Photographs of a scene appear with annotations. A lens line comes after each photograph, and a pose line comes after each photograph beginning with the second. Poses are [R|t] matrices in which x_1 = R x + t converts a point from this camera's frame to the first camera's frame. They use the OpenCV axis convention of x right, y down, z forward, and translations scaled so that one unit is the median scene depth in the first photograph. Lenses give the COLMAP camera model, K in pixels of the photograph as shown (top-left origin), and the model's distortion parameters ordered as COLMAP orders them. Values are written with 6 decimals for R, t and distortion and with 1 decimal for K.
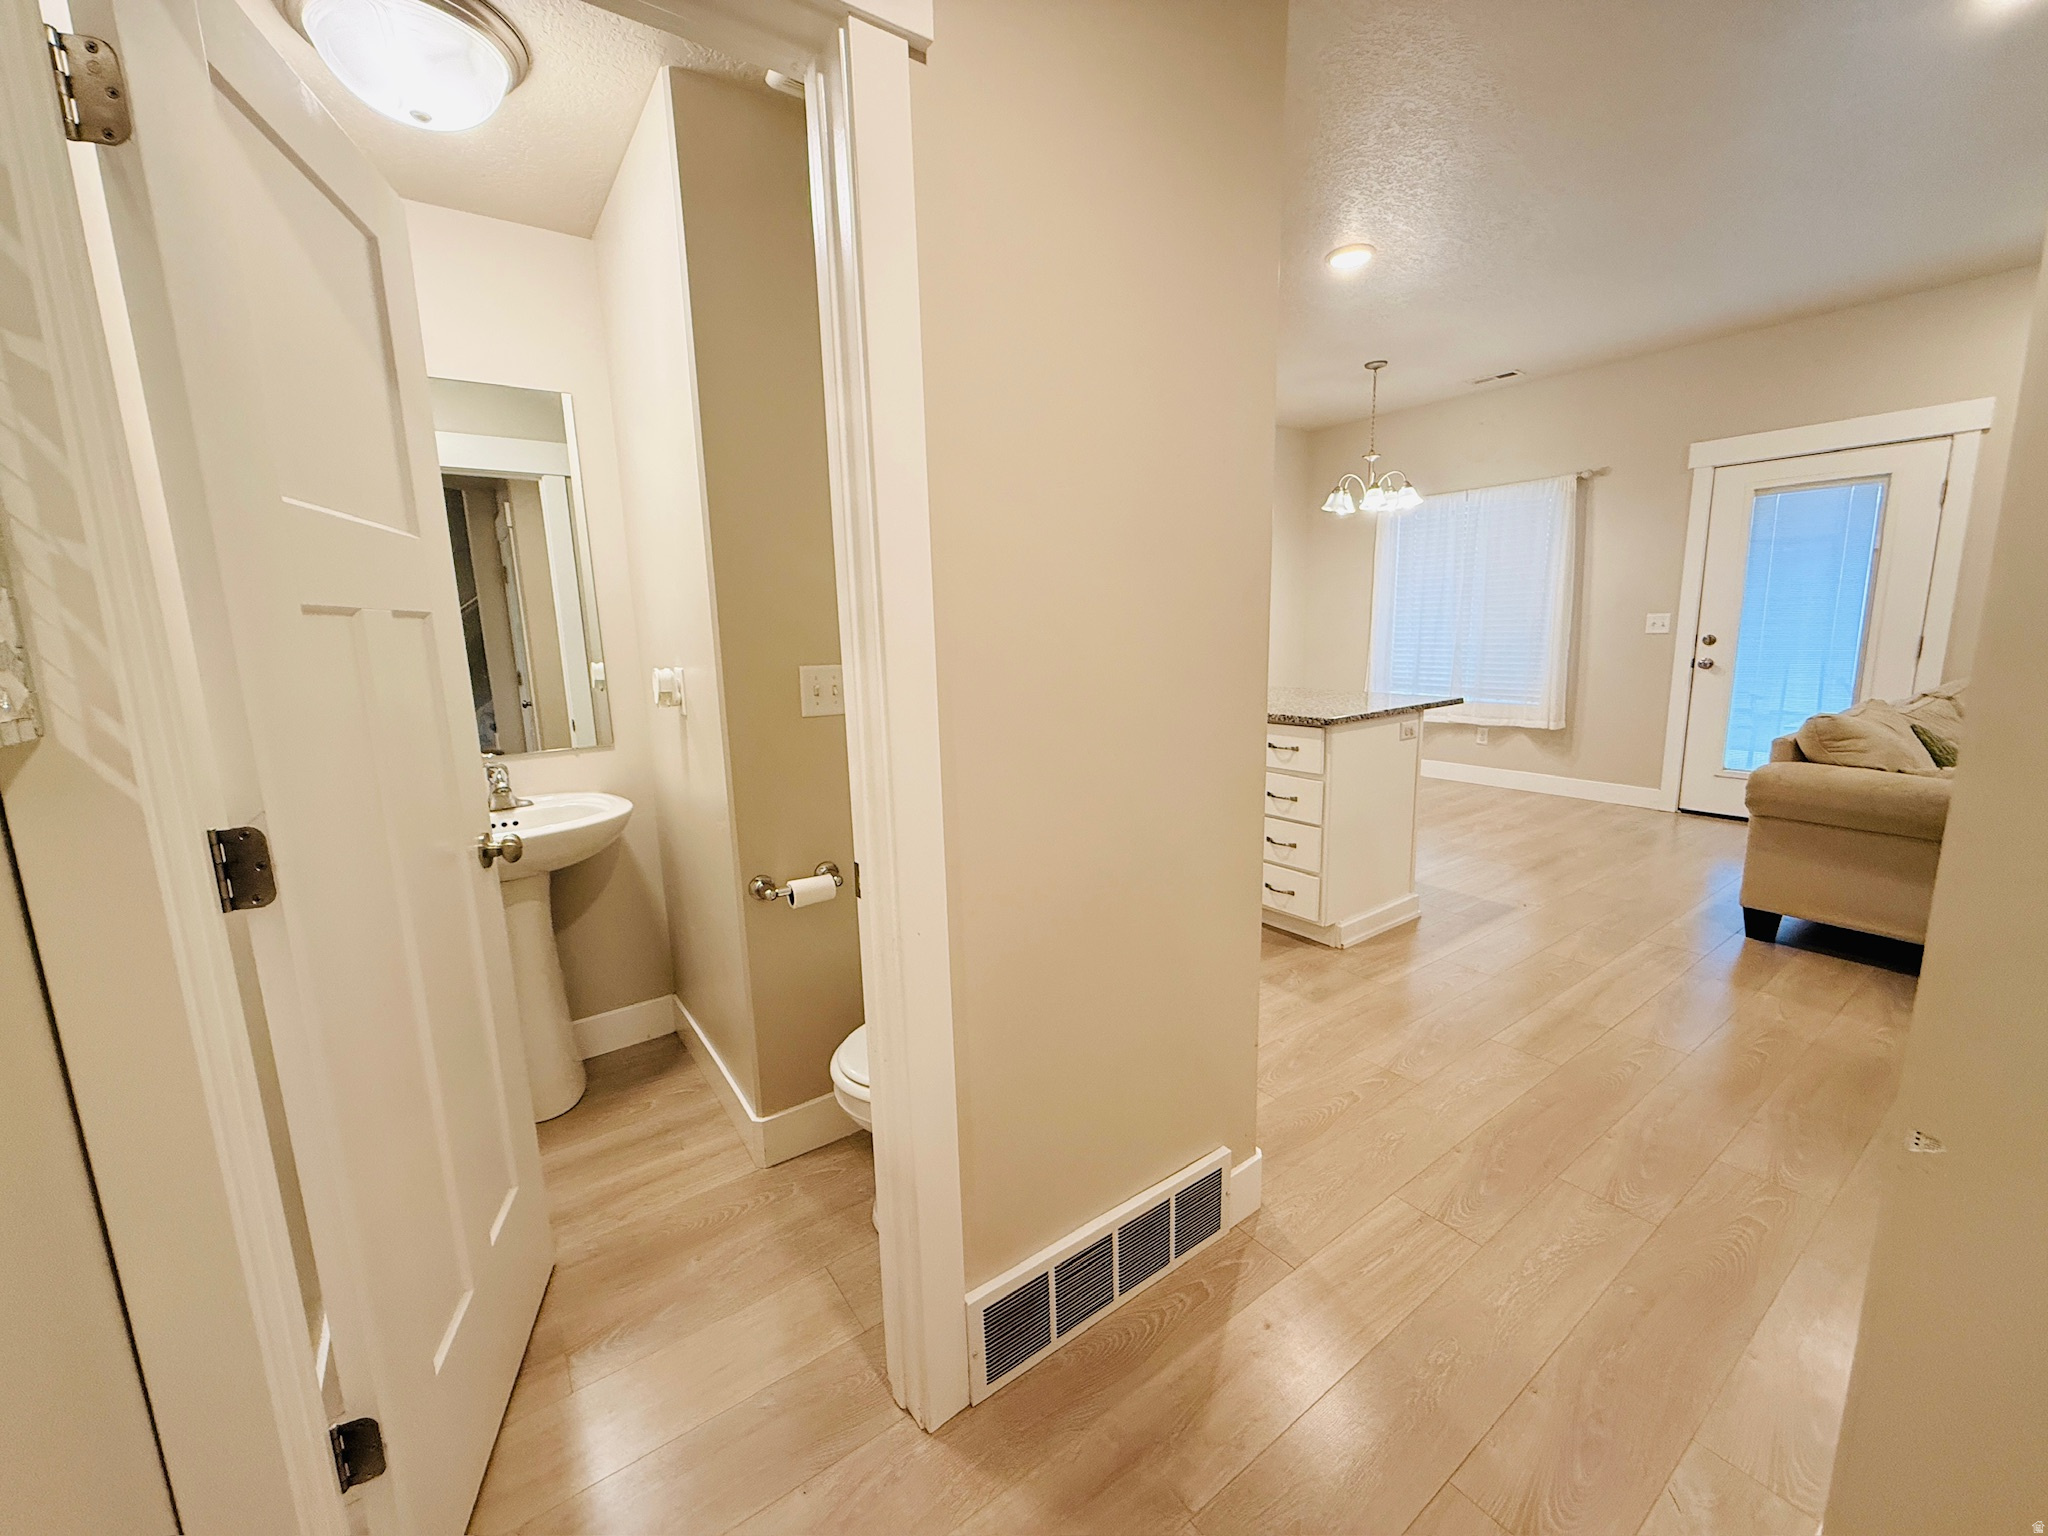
lens RADIAL K [[817.2, 0, 1014.4], [0, 817.2, 761.1], [0, 0, 1]] dist [0.000340, -0.000008]
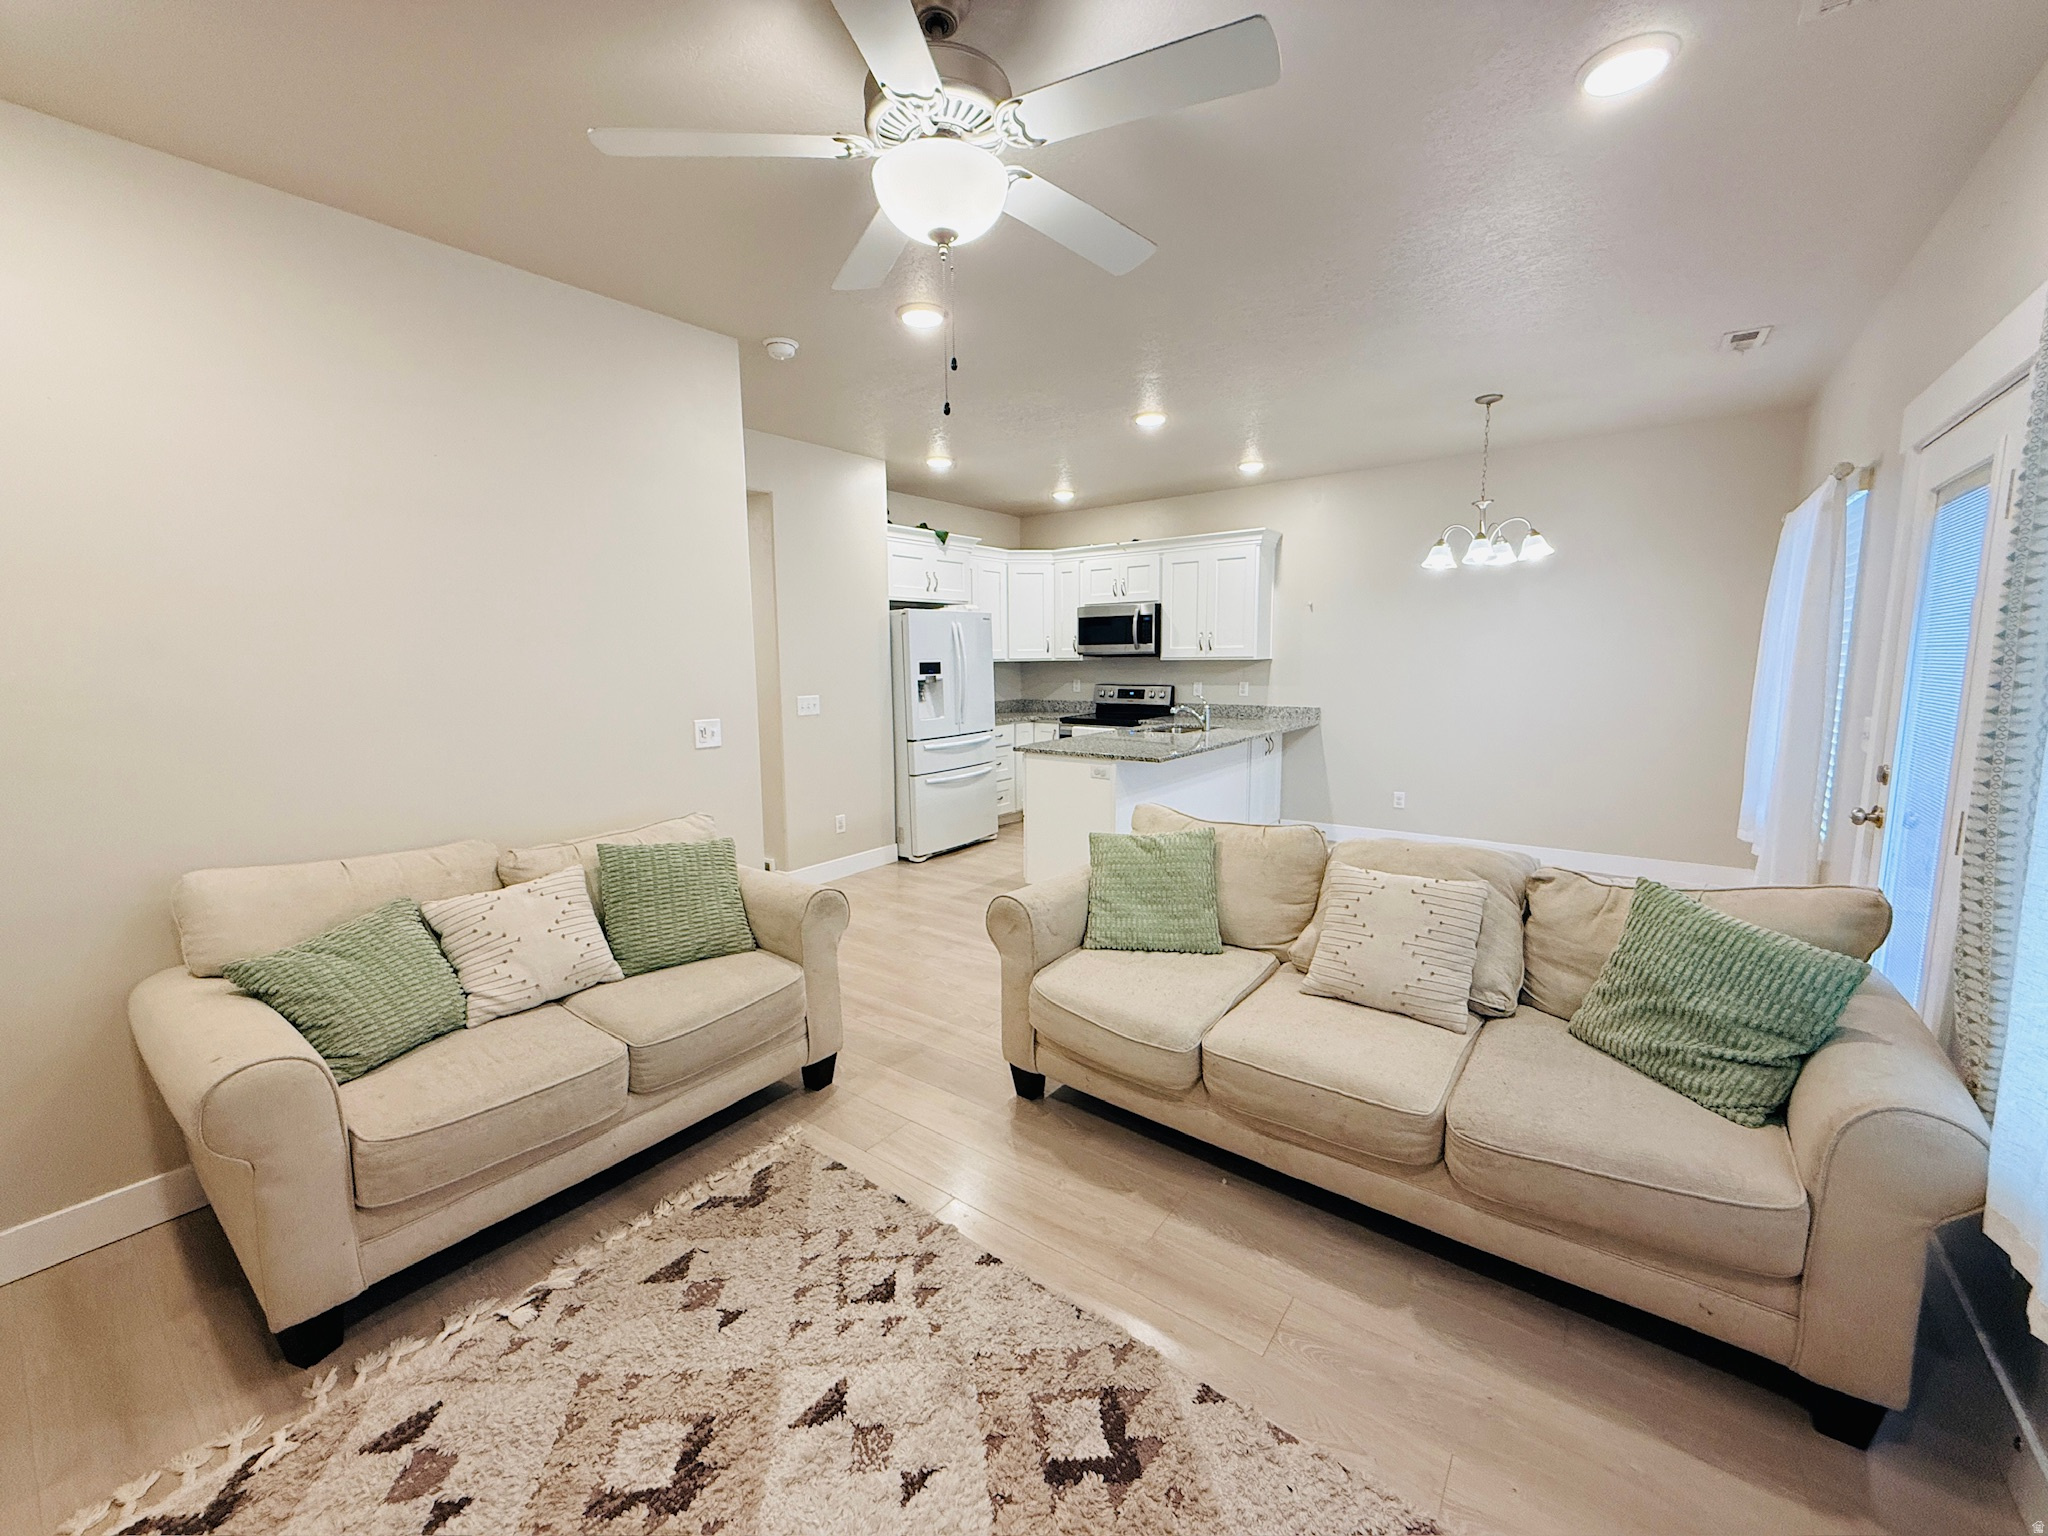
lens RADIAL K [[813.7, 0, 1019.6], [0, 813.7, 763.3], [0, 0, 1]] dist [0.000112, 0.000060]
pose [[0.304517, 0.156249, -0.939604, 1.746091], [-0.163257, 0.980418, 0.110126, -0.181529], [0.938412, 0.119861, 0.324062, 0.453428]]
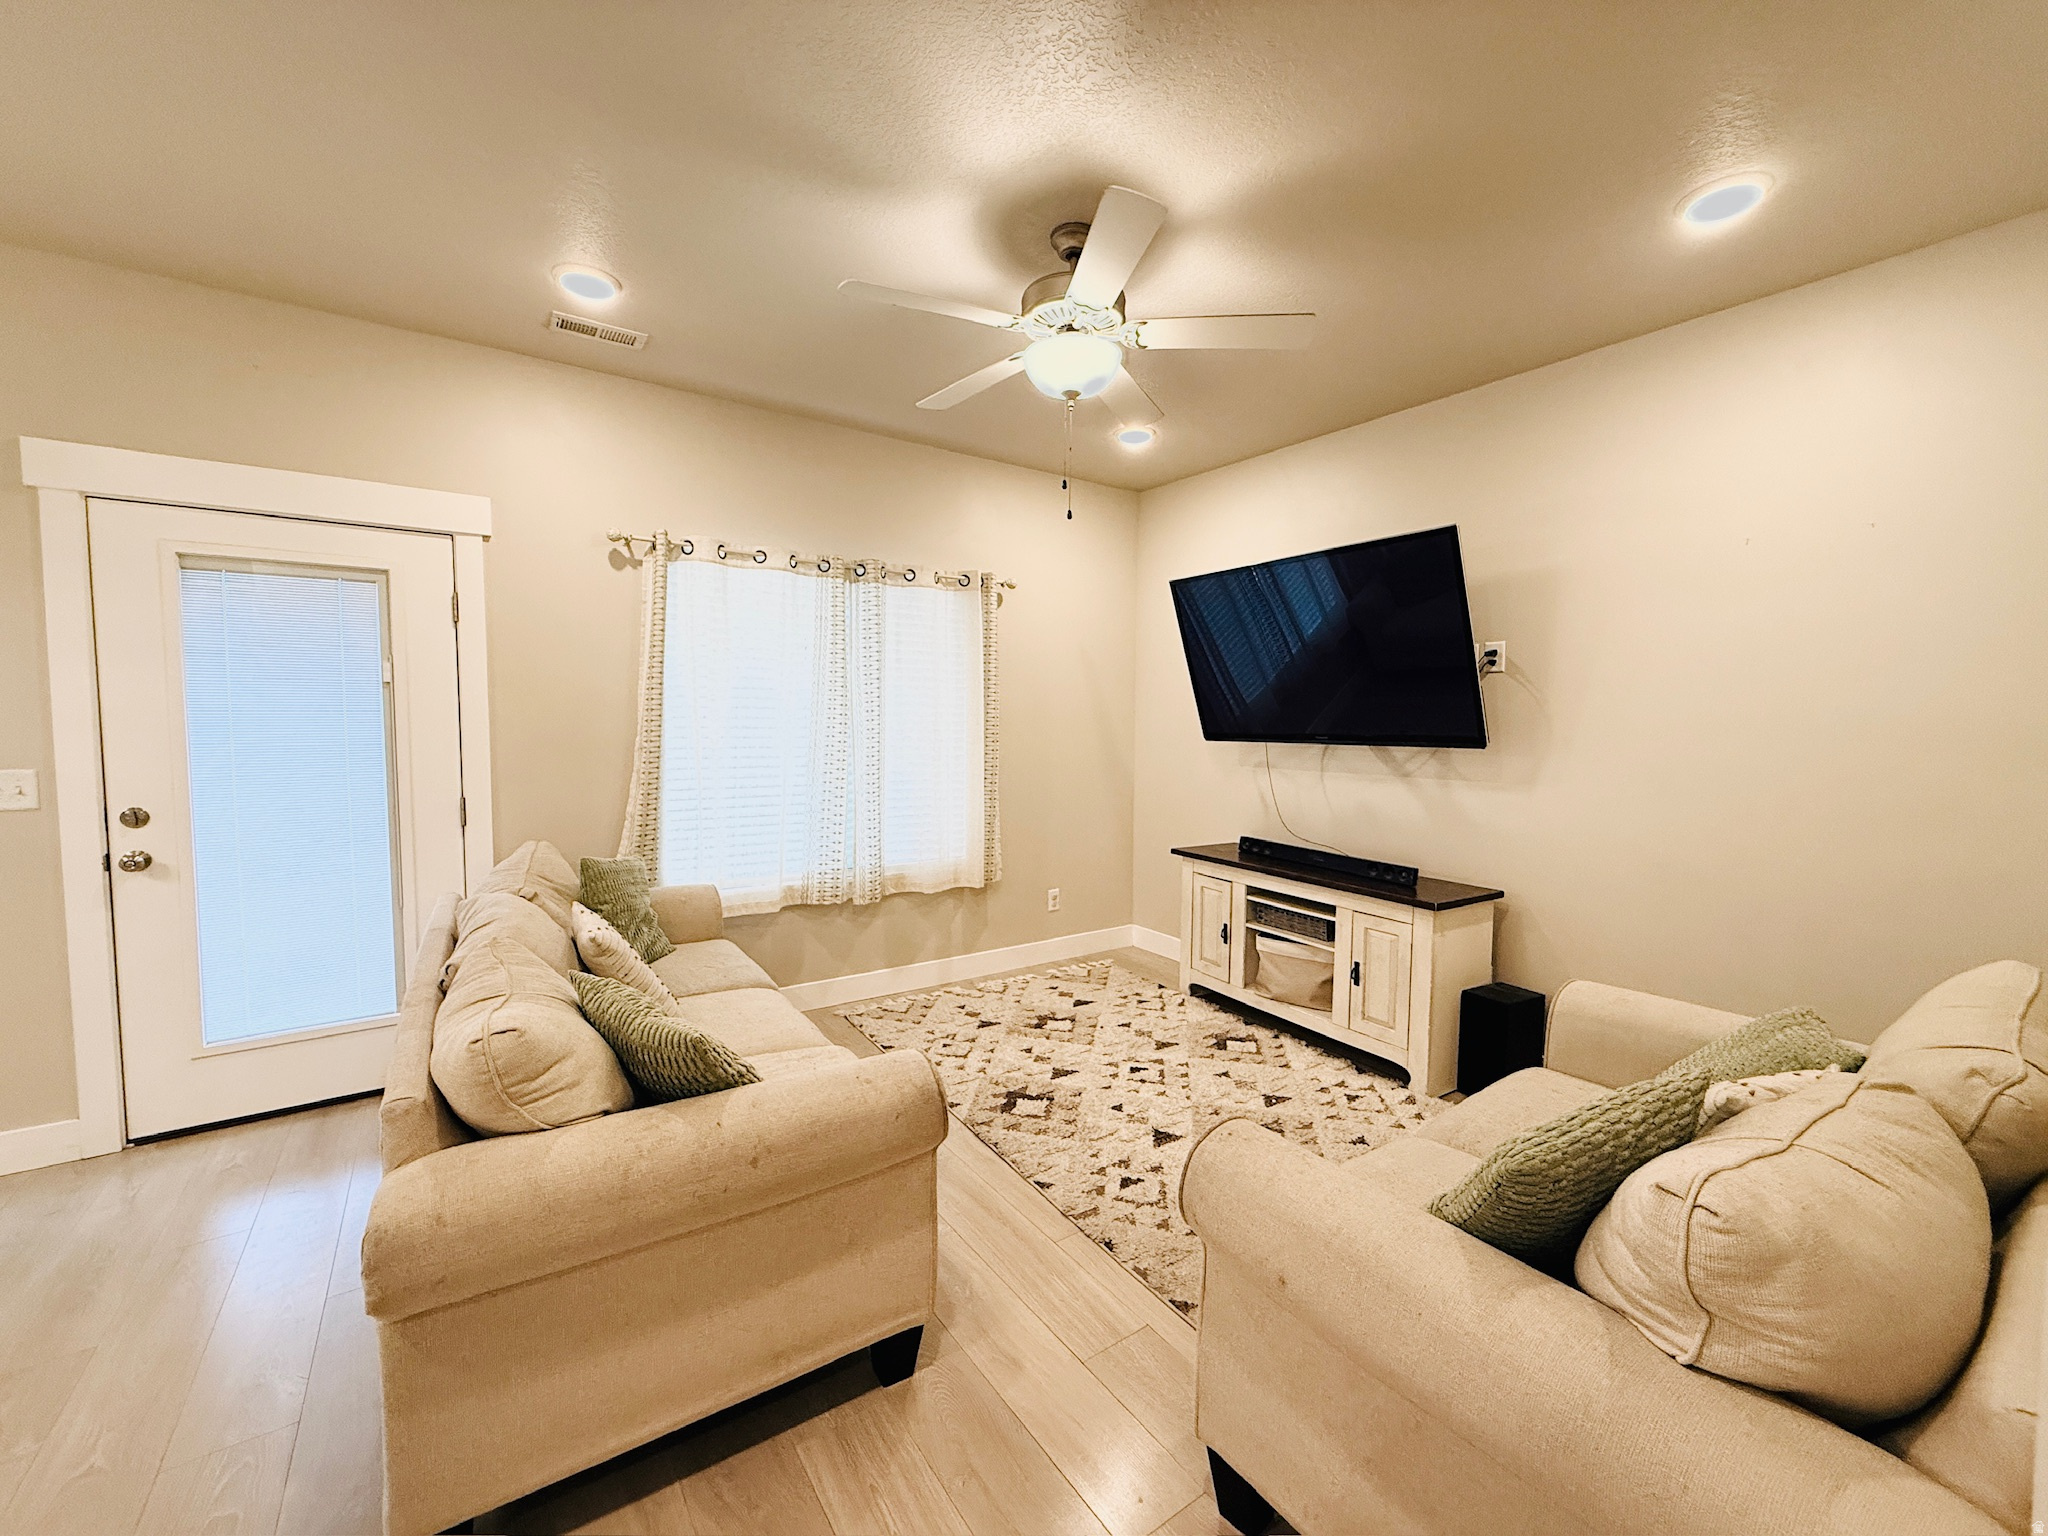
lens RADIAL K [[816.0, 0, 1020.6], [0, 816.0, 764.7], [0, 0, 1]] dist [0.000806, 0.000098]
pose [[0.005835, -0.027465, 0.999606, 0.479419], [0.165375, 0.985885, 0.026123, -0.149422], [-0.986213, 0.165157, 0.010295, 0.623950]]
